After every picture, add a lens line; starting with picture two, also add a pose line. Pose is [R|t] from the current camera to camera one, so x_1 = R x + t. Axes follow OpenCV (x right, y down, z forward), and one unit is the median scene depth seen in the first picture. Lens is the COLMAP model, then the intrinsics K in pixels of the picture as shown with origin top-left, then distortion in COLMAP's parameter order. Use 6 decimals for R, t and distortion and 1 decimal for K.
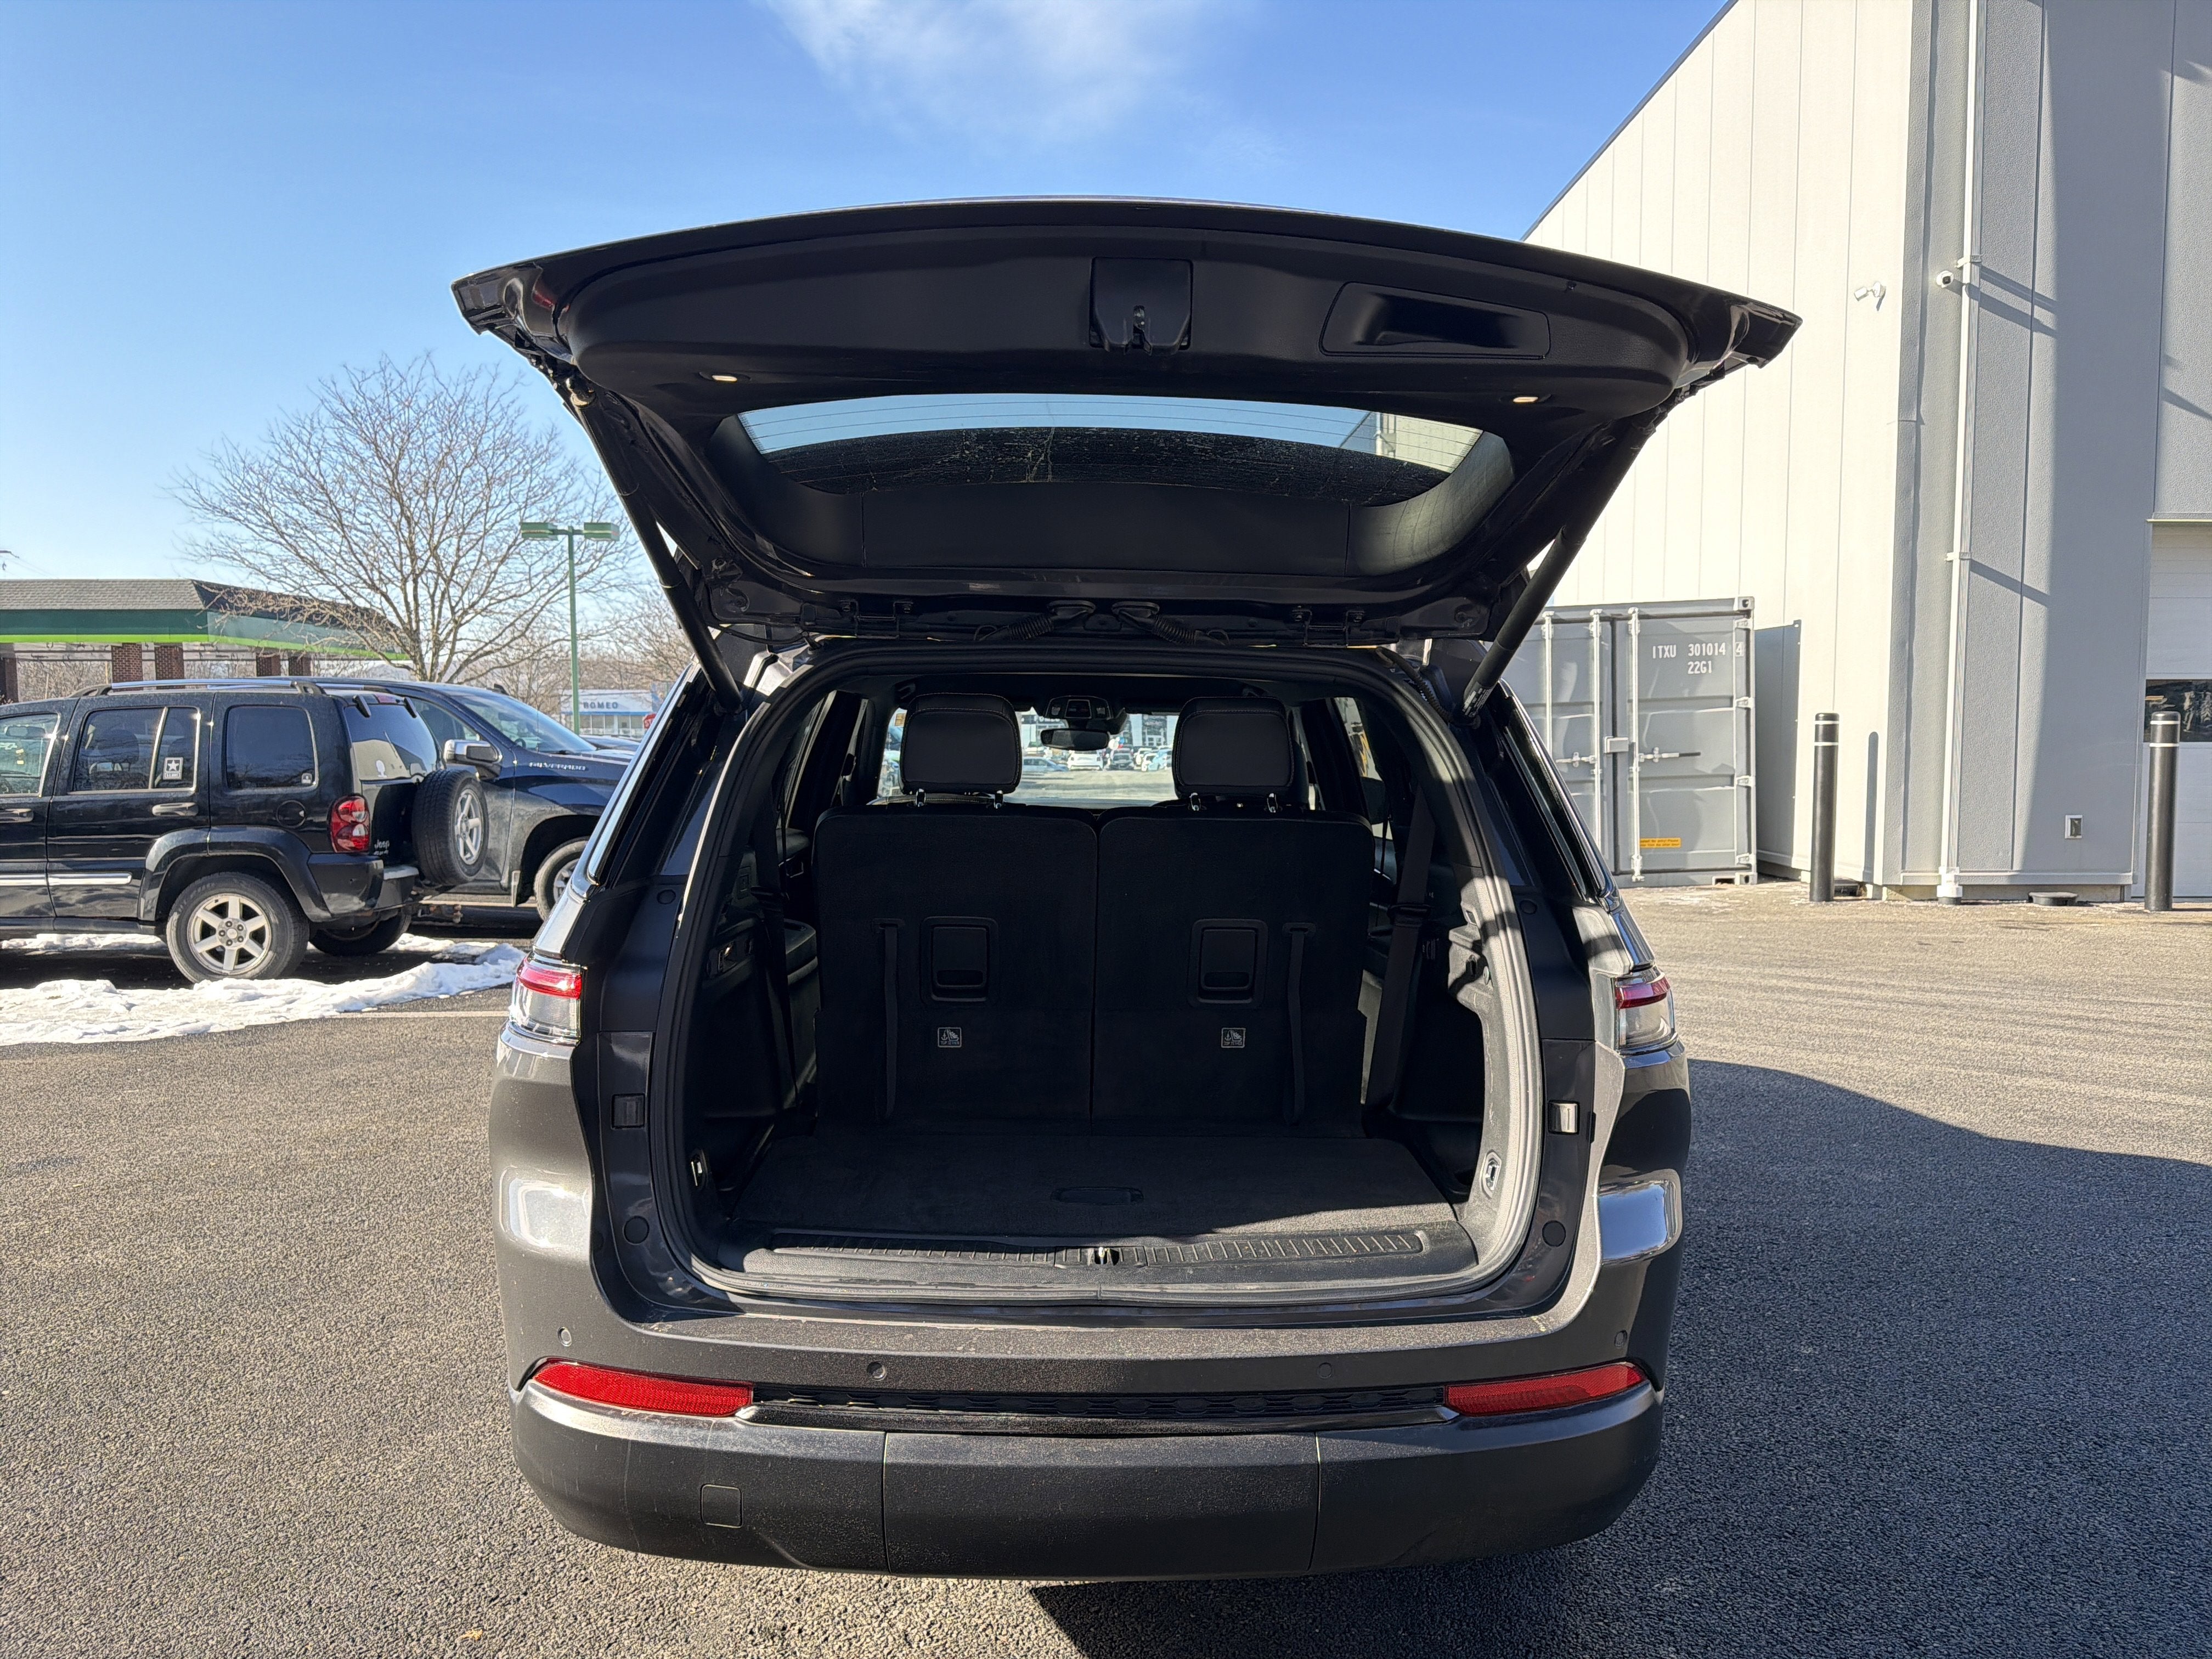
lens RADIAL K [[1546.4, 0, 1106.0], [0, 1546.4, 829.5], [0, 0, 1]] dist [-0.006614, 0.001269]
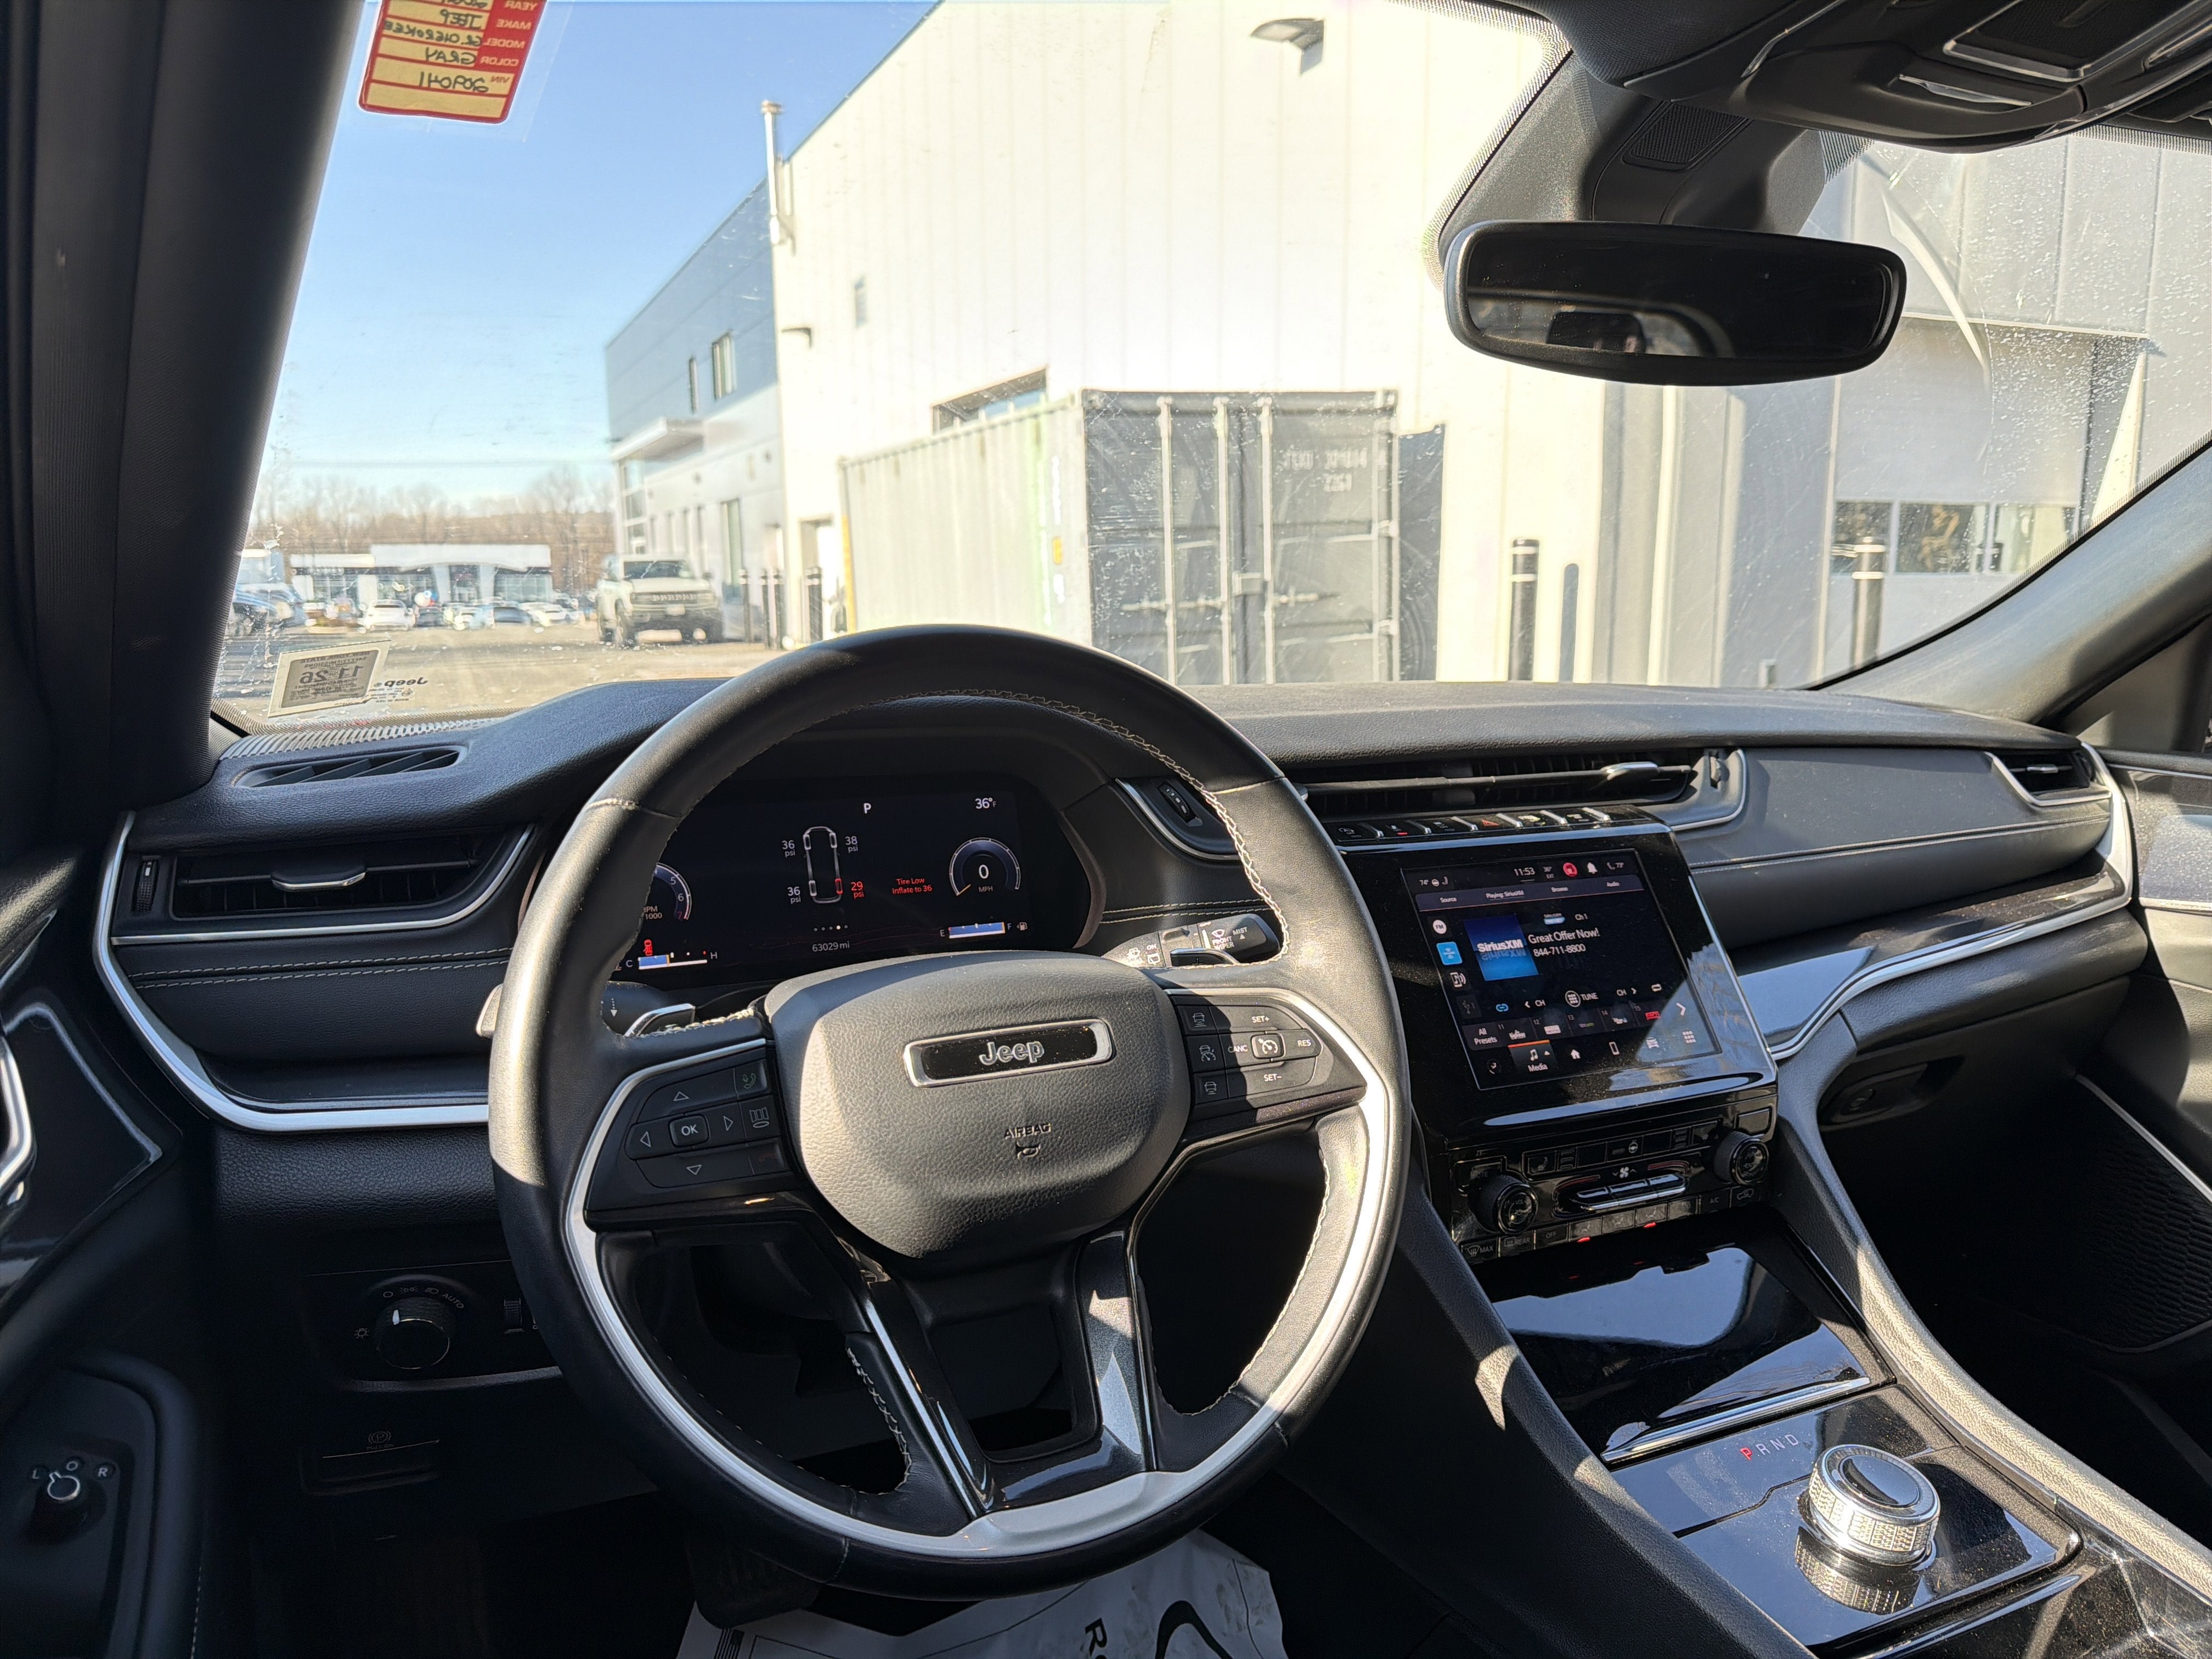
lens RADIAL K [[1582.1, 0, 1106.0], [0, 1582.1, 829.5], [0, 0, 1]] dist [0.101546, -0.003155]
pose [[0.913150, -0.060856, 0.403056, -0.088193], [0.025708, 0.995422, 0.092051, -0.012320], [-0.406813, -0.073695, 0.910534, 0.488895]]
